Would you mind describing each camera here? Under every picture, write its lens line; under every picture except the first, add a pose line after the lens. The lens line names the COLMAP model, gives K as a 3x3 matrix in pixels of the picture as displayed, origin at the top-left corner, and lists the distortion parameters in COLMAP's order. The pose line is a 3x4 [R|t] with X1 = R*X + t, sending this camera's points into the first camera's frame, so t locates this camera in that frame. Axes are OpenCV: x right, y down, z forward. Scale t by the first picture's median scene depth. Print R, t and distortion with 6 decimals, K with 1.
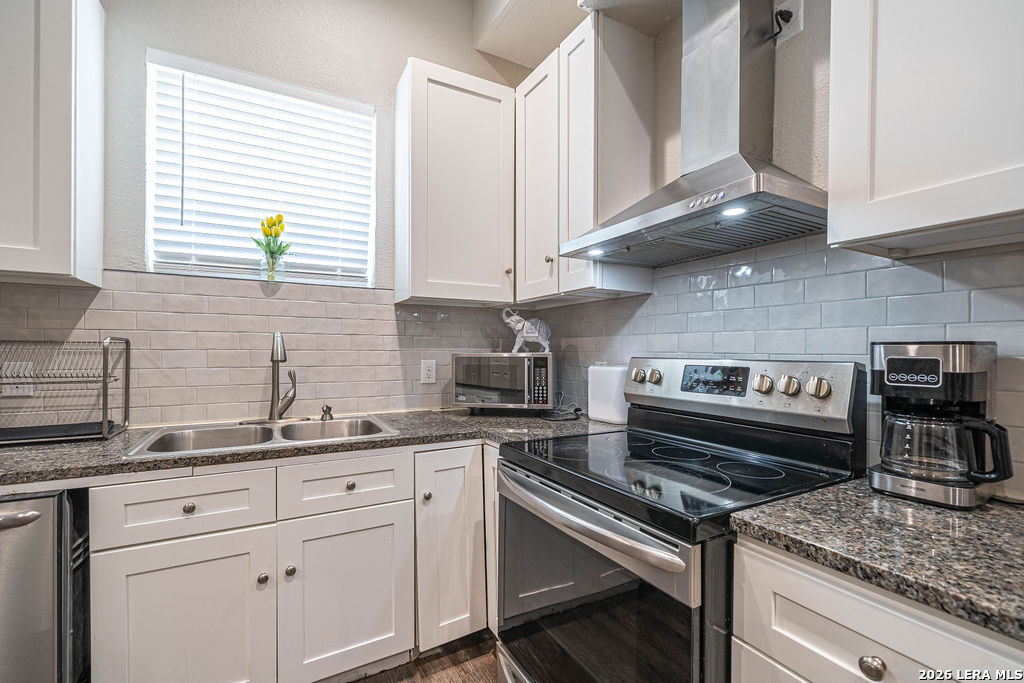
lens RADIAL K [[445.6, 0, 506.0], [0, 445.6, 346.5], [0, 0, 1]] dist [-0.002297, -0.000057]
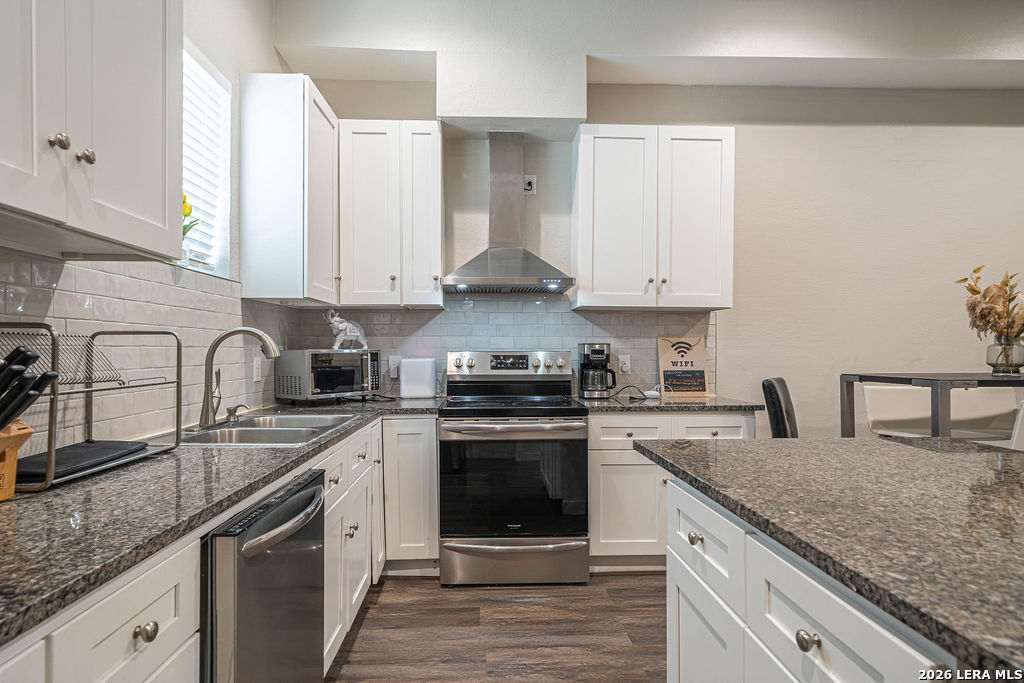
lens RADIAL K [[561.3, 0, 506.7], [0, 561.3, 341.5], [0, 0, 1]] dist [0.003956, 0.000153]
pose [[0.451096, 0.001877, 0.892473, -1.195125], [-0.006463, 0.999978, 0.001164, -0.011519], [-0.892452, -0.006293, 0.451099, -0.048078]]
